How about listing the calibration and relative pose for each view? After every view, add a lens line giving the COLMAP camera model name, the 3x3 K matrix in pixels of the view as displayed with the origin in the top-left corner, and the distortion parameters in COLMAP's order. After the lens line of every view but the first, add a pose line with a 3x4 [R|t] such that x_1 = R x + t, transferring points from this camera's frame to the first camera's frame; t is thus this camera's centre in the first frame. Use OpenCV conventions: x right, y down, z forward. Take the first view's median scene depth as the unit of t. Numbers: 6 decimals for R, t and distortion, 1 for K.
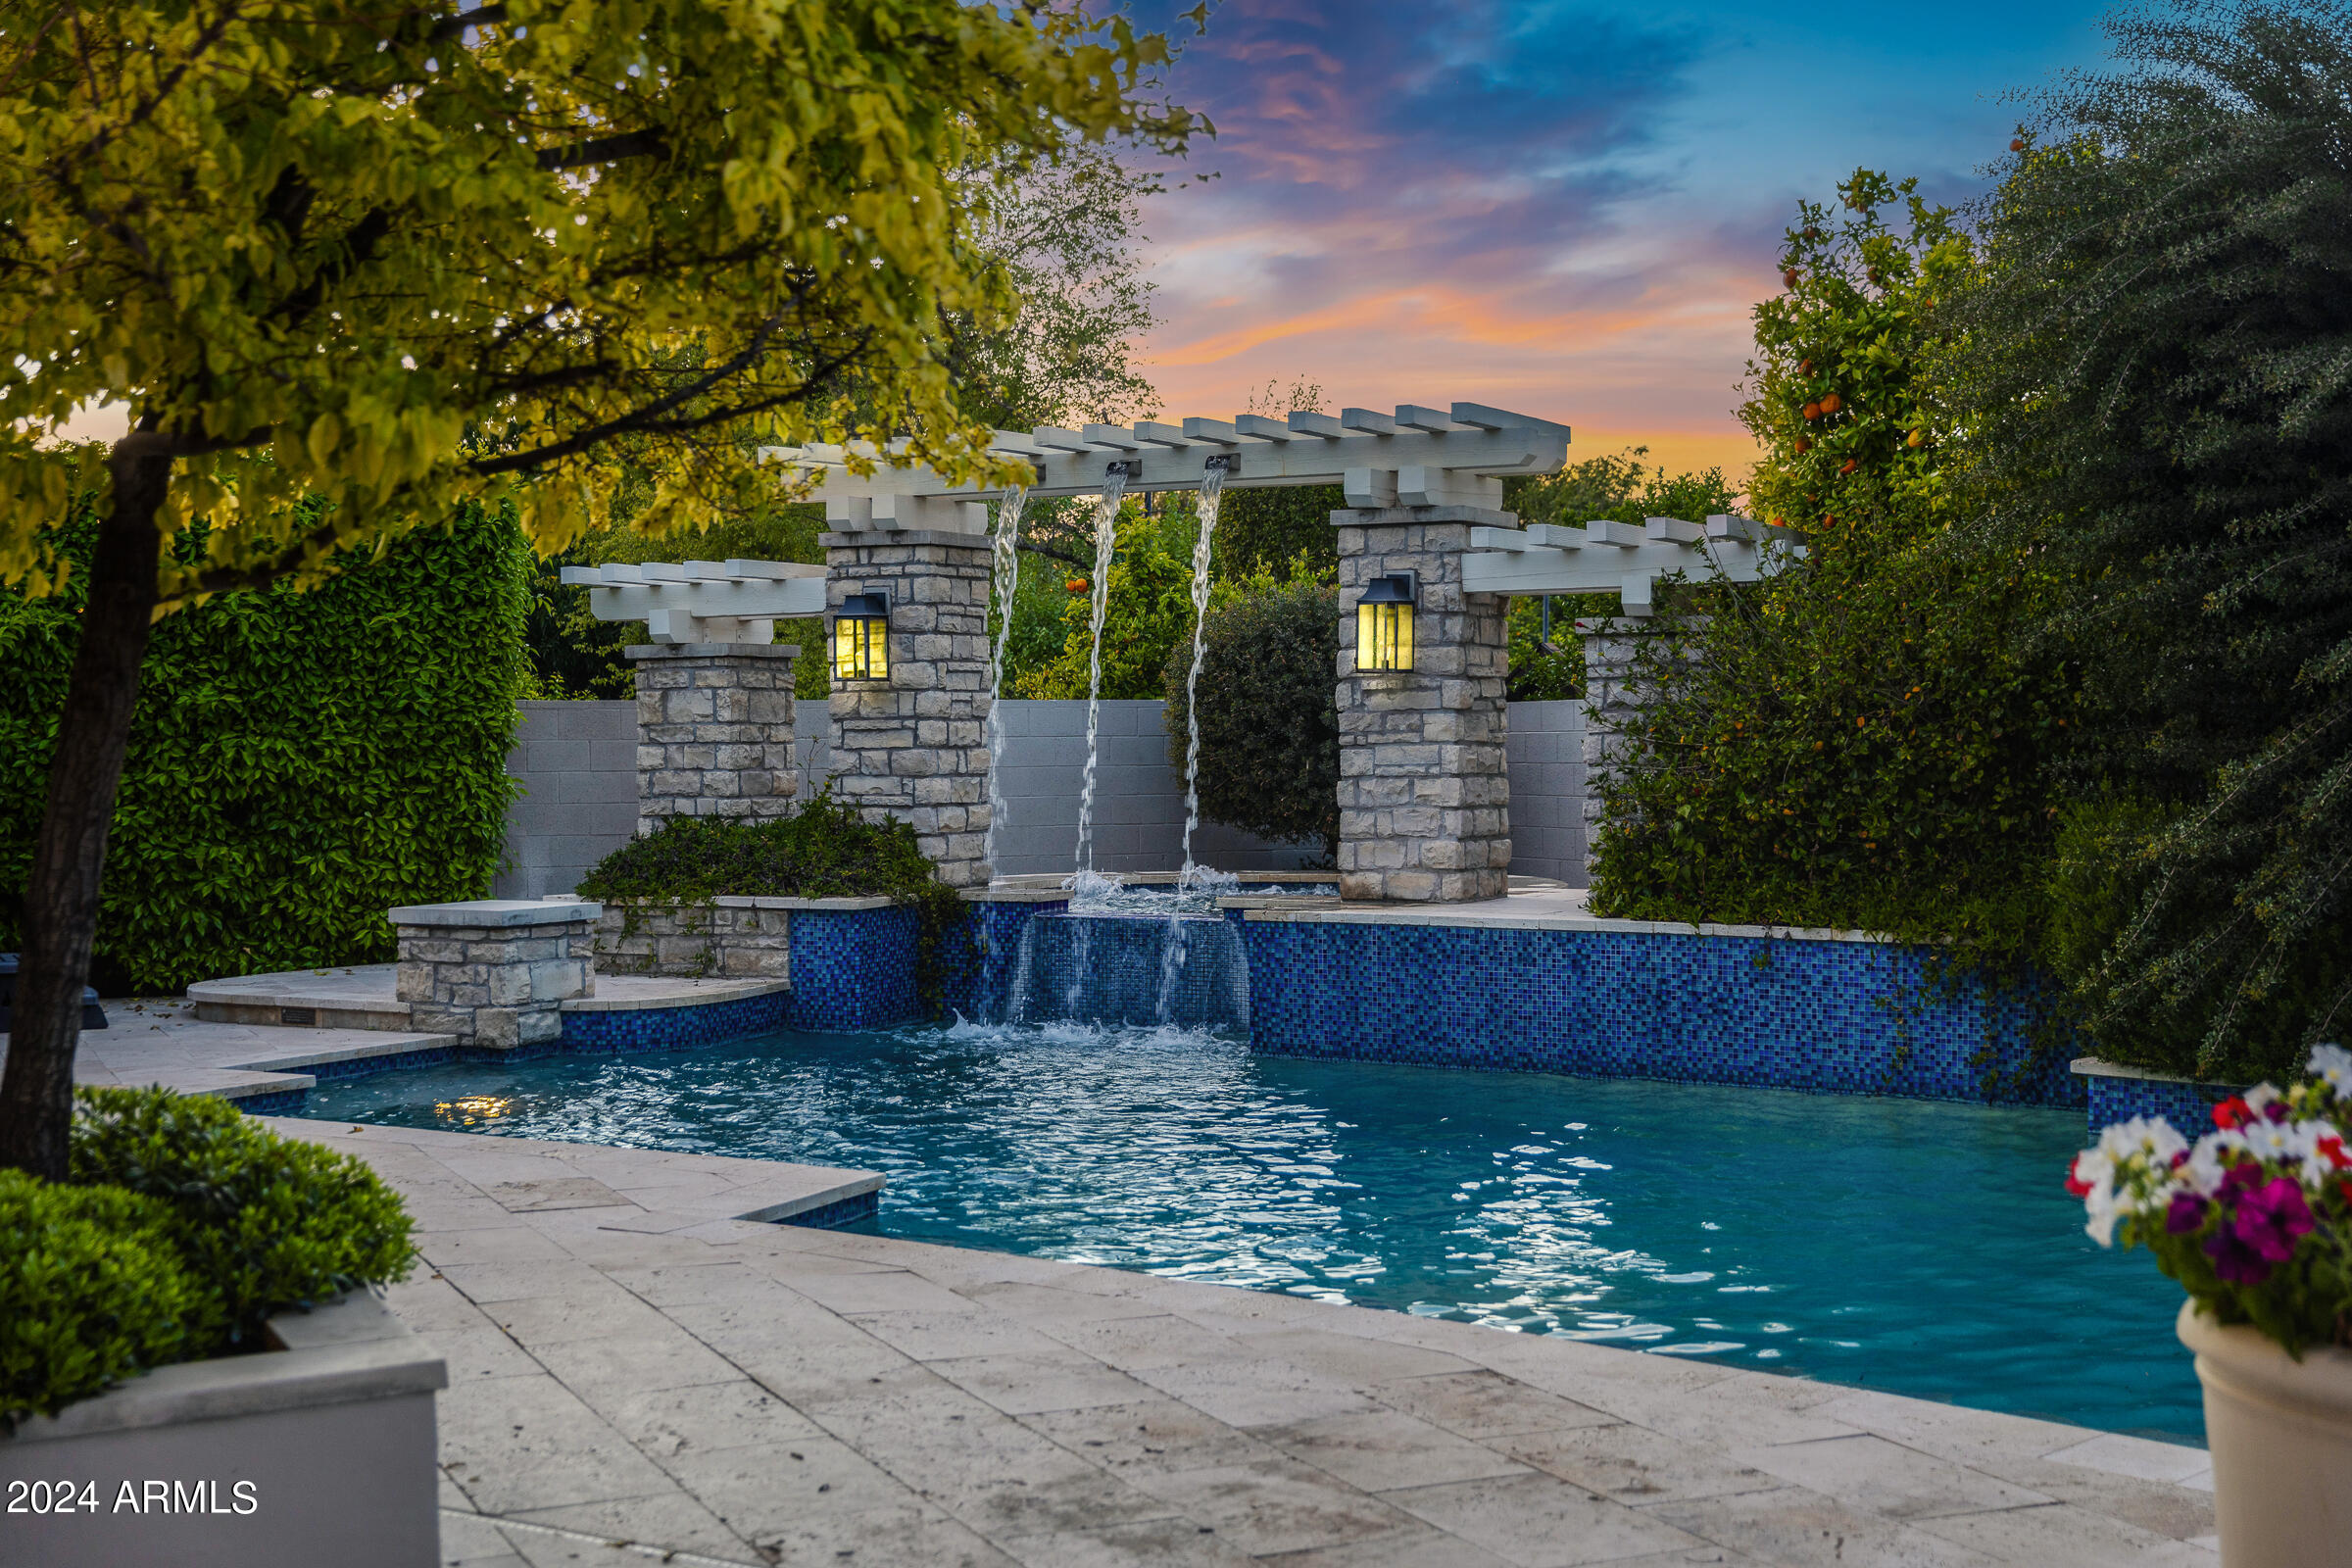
lens RADIAL K [[2996.3, 0, 1130.6], [0, 2996.3, 791.4], [0, 0, 1]] dist [0.044682, 0.019369]
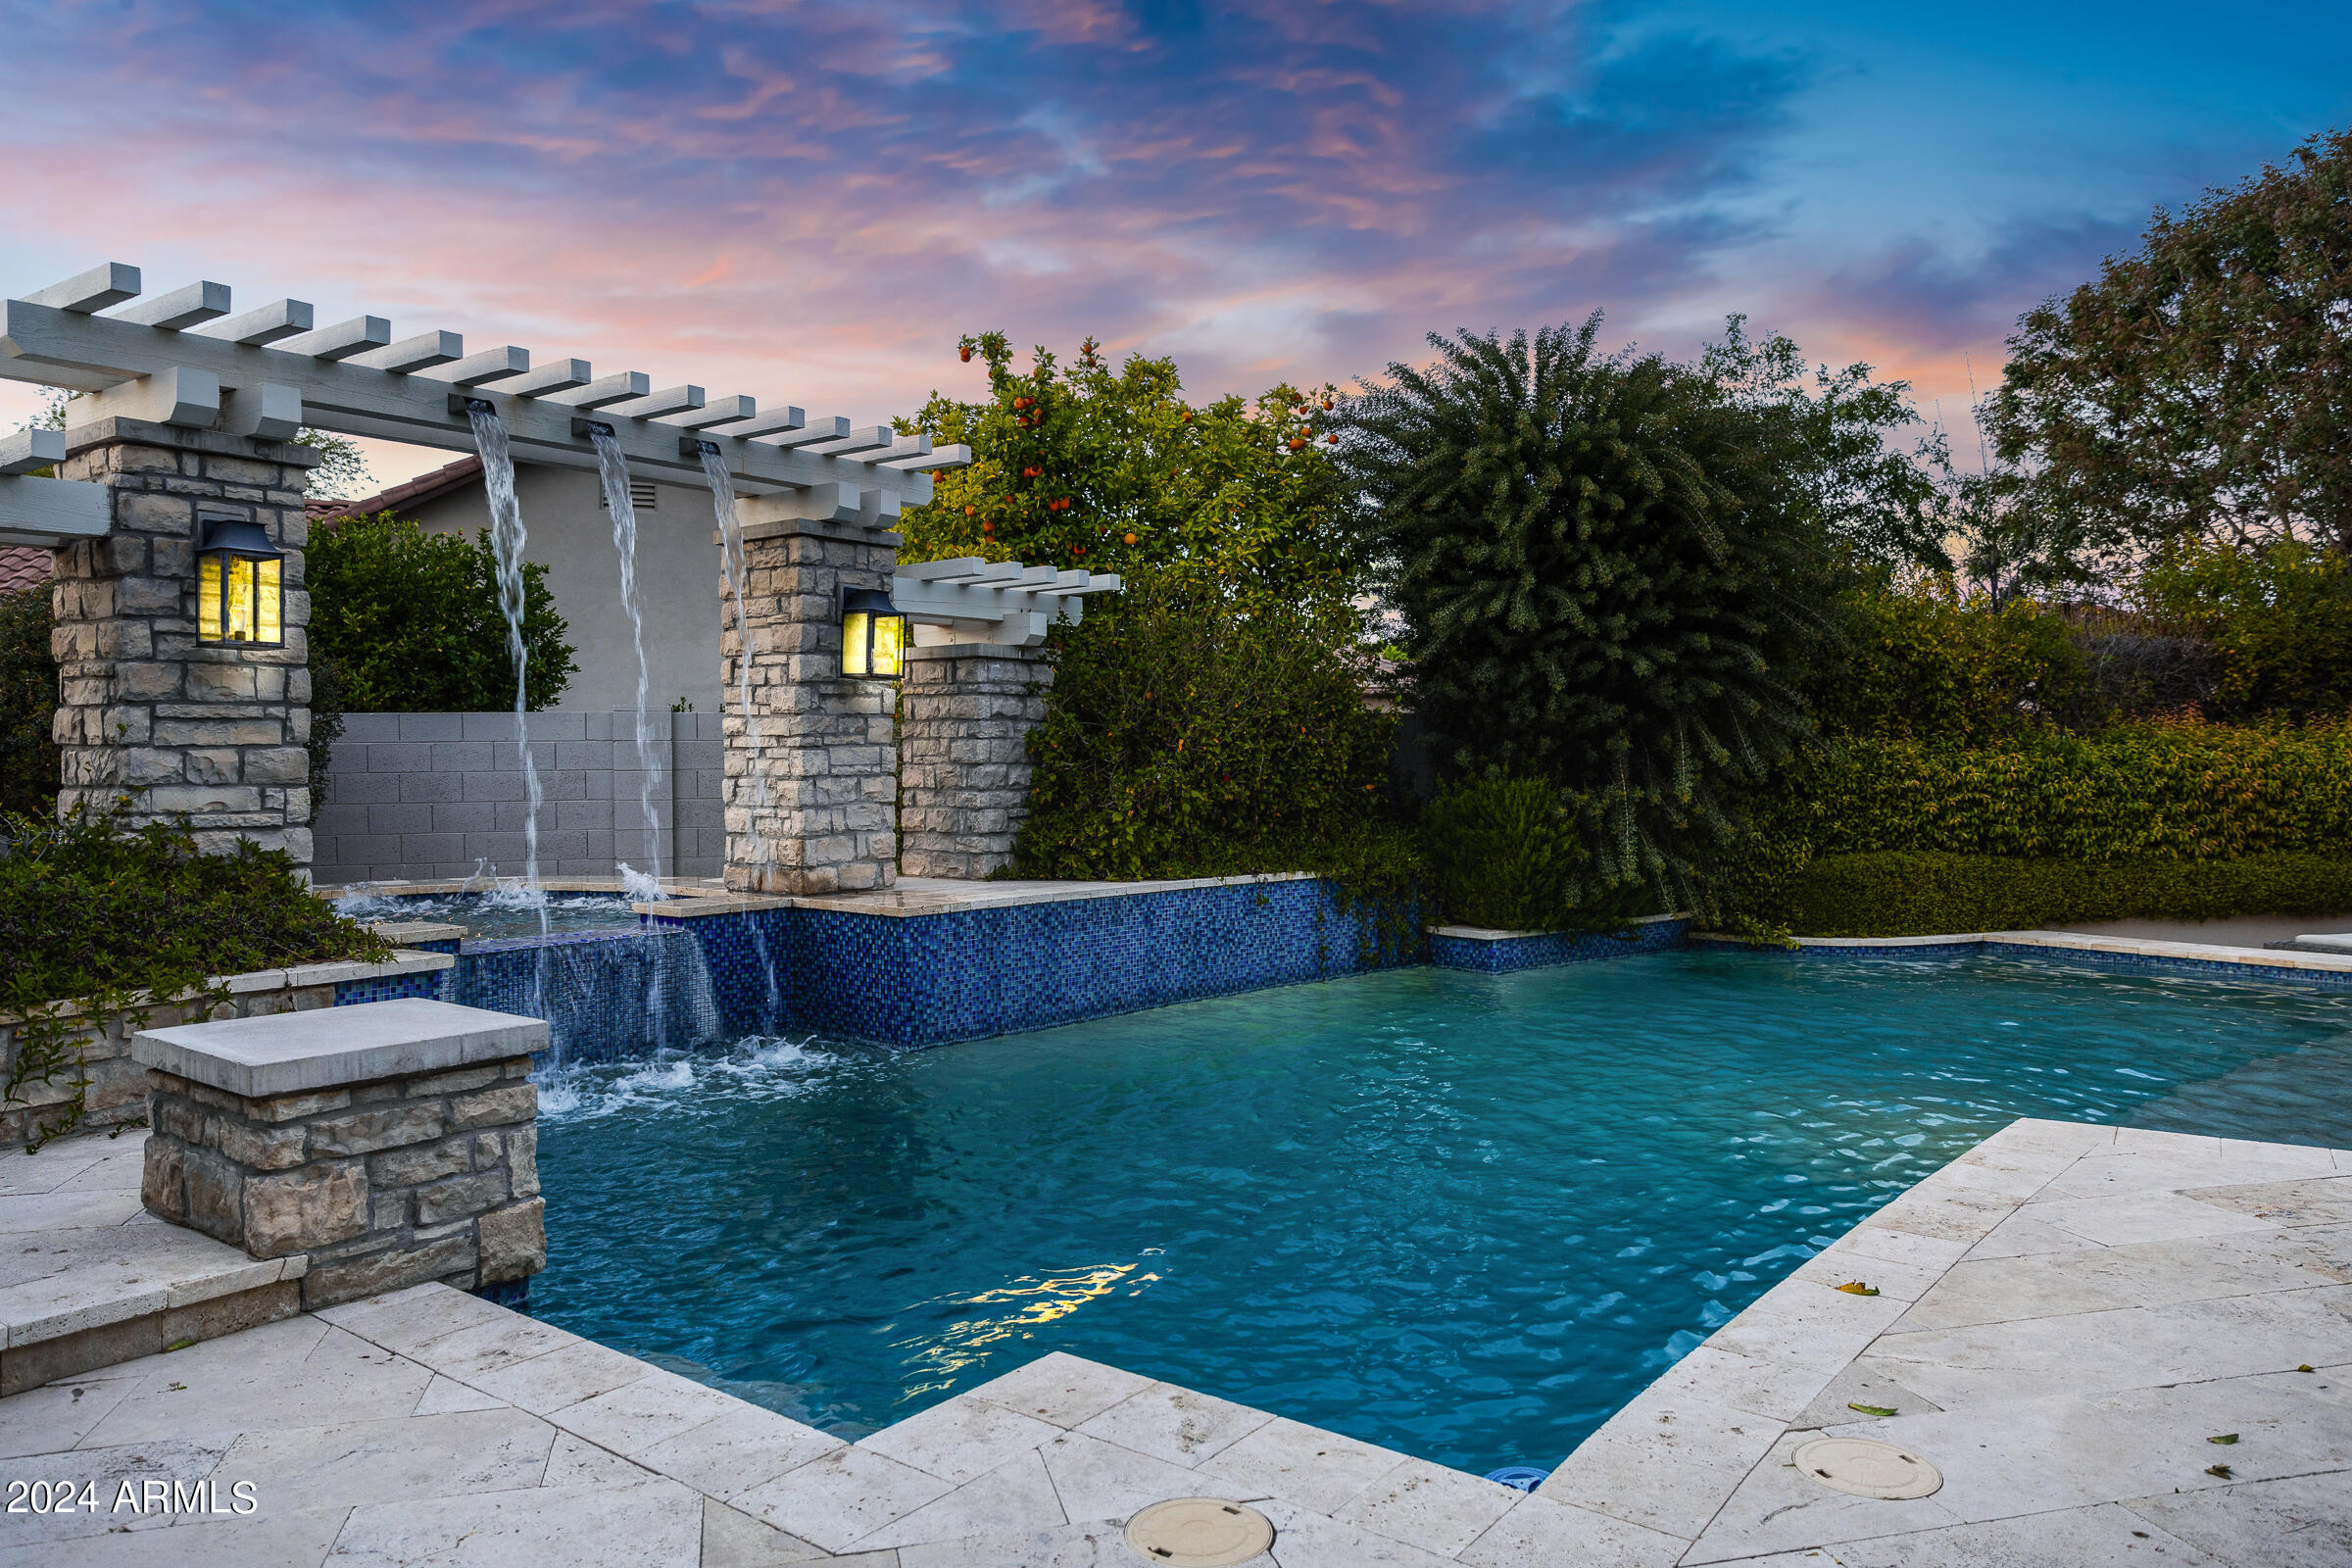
lens RADIAL K [[1572.1, 0, 1176.0], [0, 1572.1, 784.0], [0, 0, 1]] dist [-0.000580, 0.000298]
pose [[0.155599, -0.009480, 0.987775, -0.432558], [0.024700, 0.999679, 0.005703, -0.002204], [-0.987512, 0.023511, 0.155783, 0.764991]]
